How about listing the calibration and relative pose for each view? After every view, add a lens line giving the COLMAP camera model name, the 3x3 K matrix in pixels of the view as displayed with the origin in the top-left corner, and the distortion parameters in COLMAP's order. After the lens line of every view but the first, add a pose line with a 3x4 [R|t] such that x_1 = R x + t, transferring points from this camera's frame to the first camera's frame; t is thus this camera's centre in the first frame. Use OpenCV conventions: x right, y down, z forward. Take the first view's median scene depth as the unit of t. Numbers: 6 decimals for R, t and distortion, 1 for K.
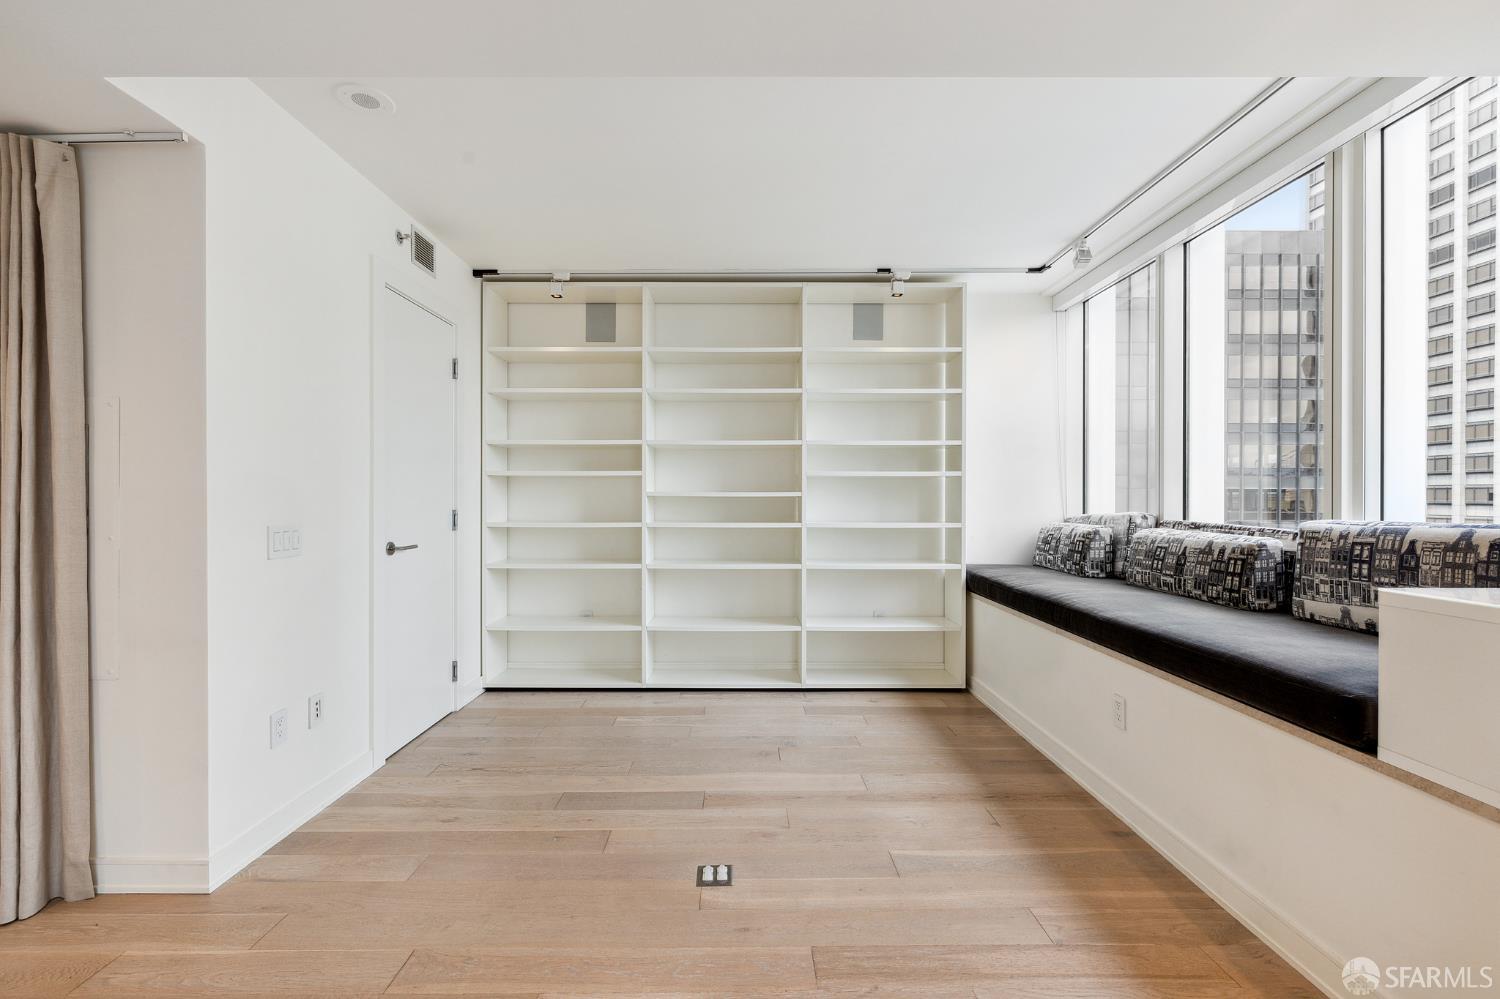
lens RADIAL K [[638.9, 0, 742.2], [0, 638.9, 491.3], [0, 0, 1]] dist [-0.002155, 0.000055]
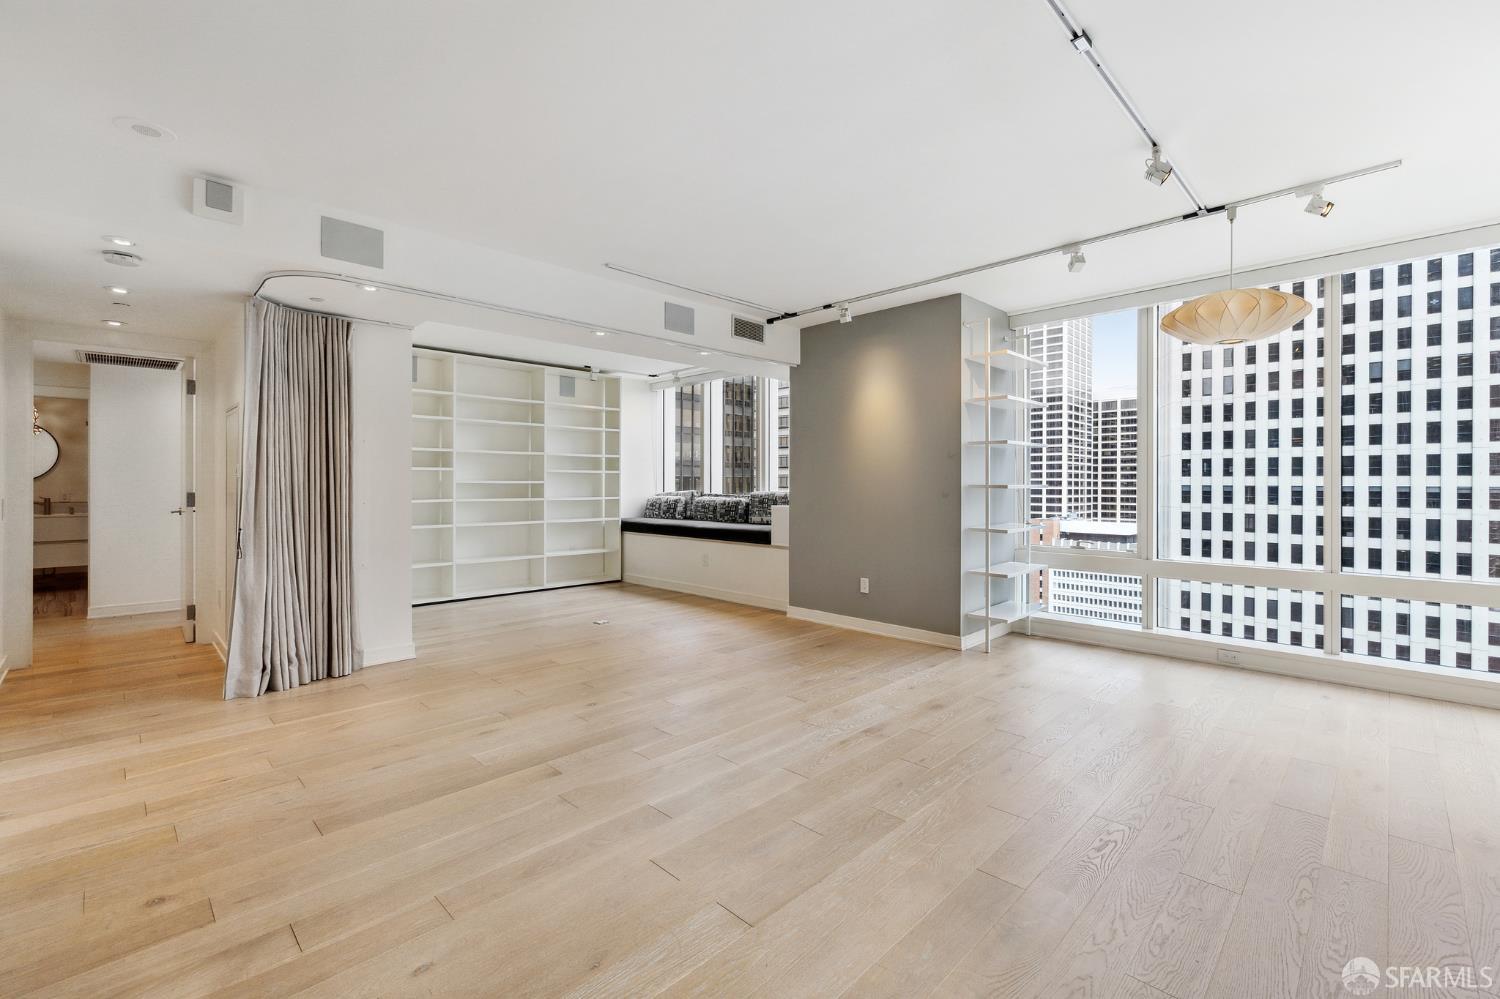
lens RADIAL K [[638.9, 0, 742.2], [0, 638.9, 491.3], [0, 0, 1]] dist [-0.002155, 0.000055]
pose [[0.720658, -0.009276, 0.693229, -0.763187], [-0.008352, 0.999722, 0.022060, -0.014918], [-0.693241, -0.021687, 0.720380, -0.706292]]
